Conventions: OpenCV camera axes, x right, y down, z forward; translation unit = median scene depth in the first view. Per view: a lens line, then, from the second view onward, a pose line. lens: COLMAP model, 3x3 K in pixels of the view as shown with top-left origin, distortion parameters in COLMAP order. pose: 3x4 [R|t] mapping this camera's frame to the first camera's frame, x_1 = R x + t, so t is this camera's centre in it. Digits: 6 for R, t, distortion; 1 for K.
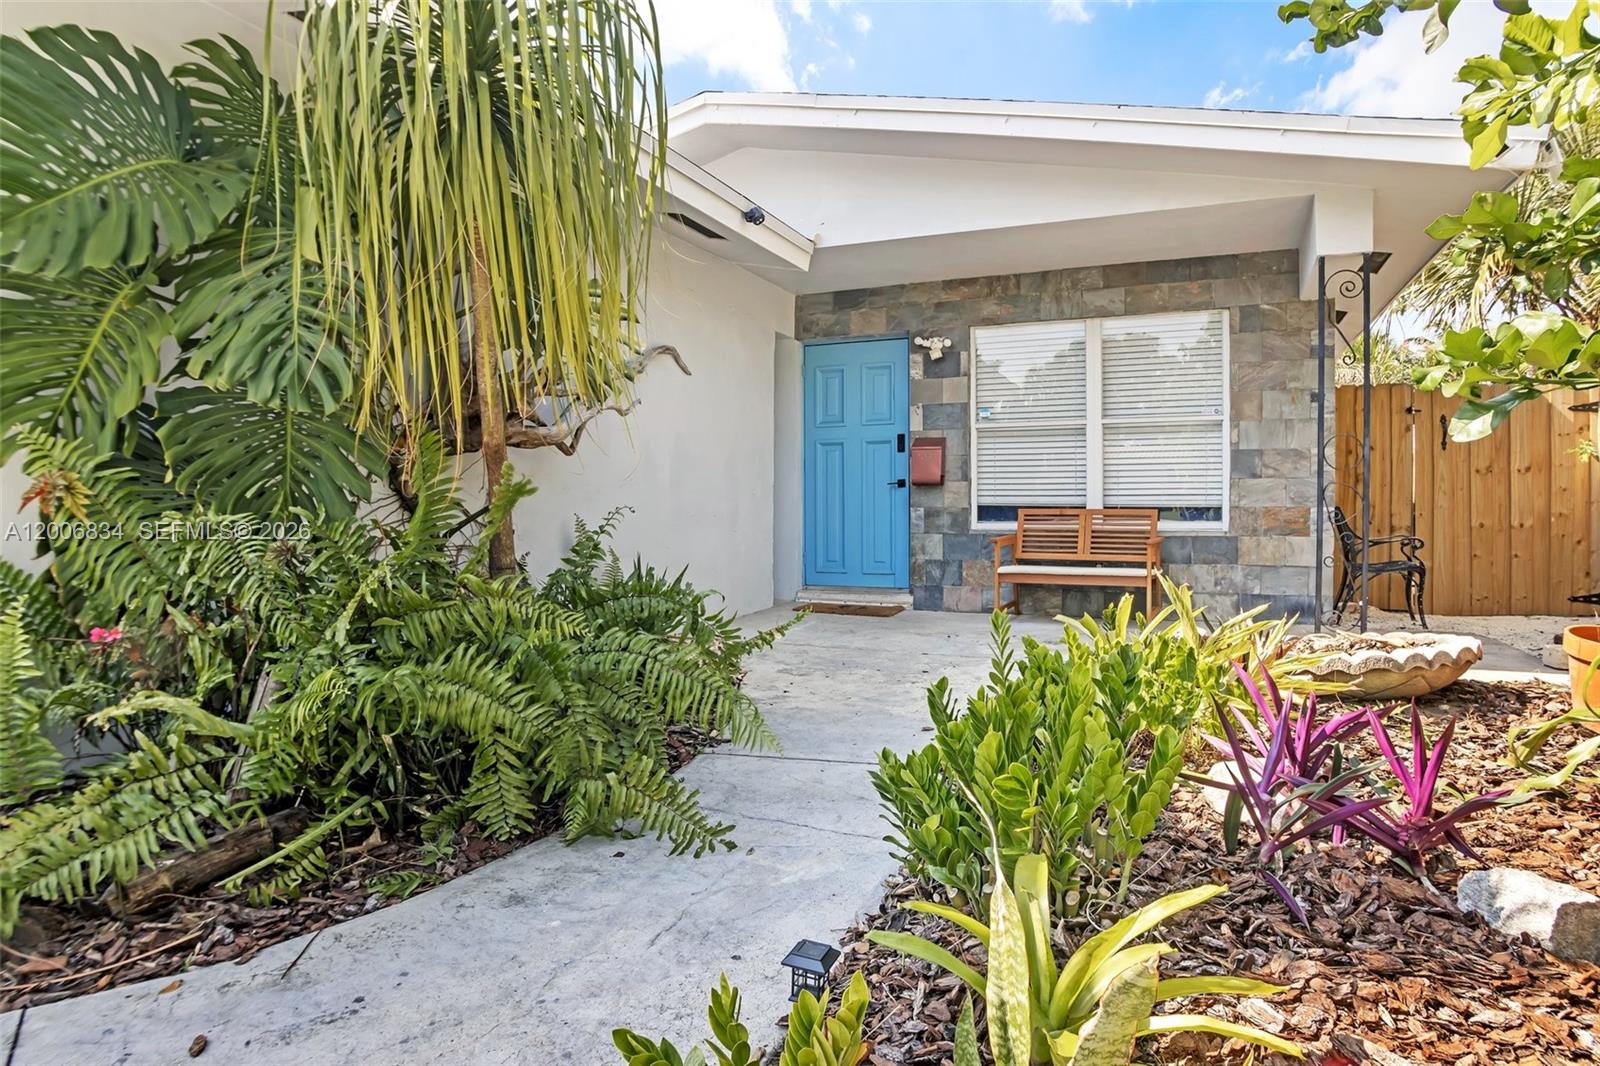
lens RADIAL K [[822.5, 0, 826.8], [0, 822.5, 526.6], [0, 0, 1]] dist [-0.094705, 0.040224]
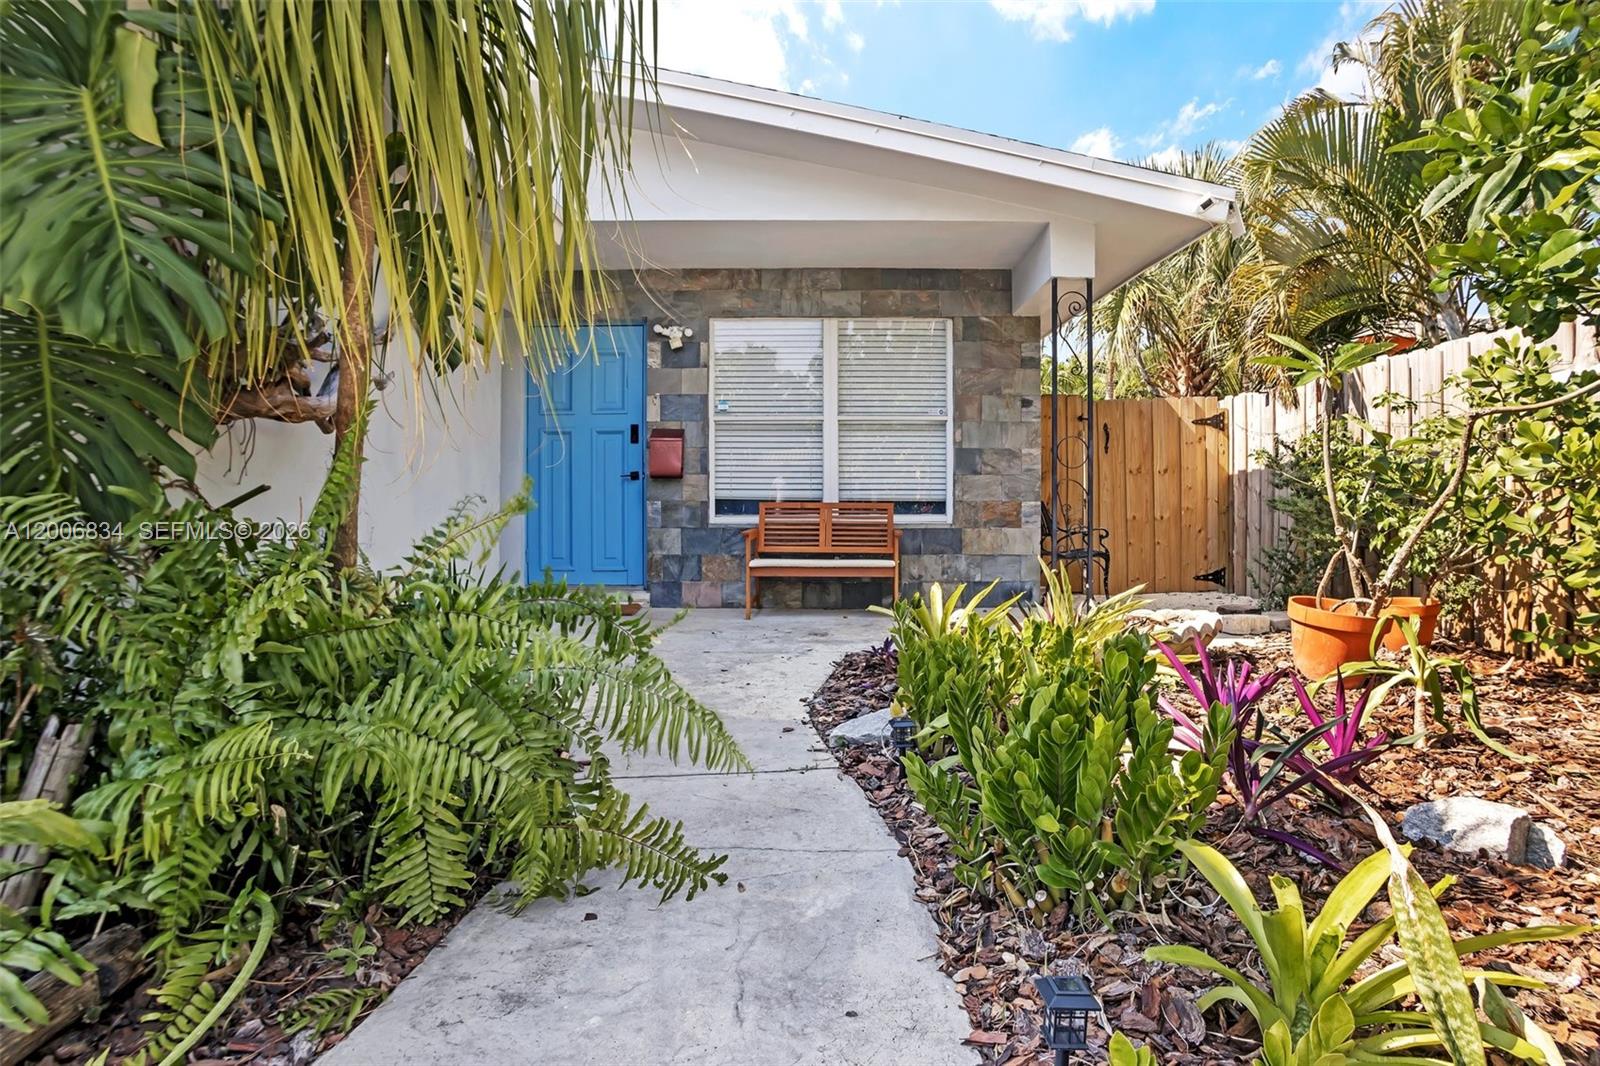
lens RADIAL K [[829.3, 0, 786.0], [0, 829.3, 509.2], [0, 0, 1]] dist [-0.104745, 0.041699]
pose [[0.936388, 0.001134, 0.350964, -0.093463], [0.004141, 0.999889, -0.014279, 0.001042], [-0.350941, 0.014824, 0.936280, 0.040521]]
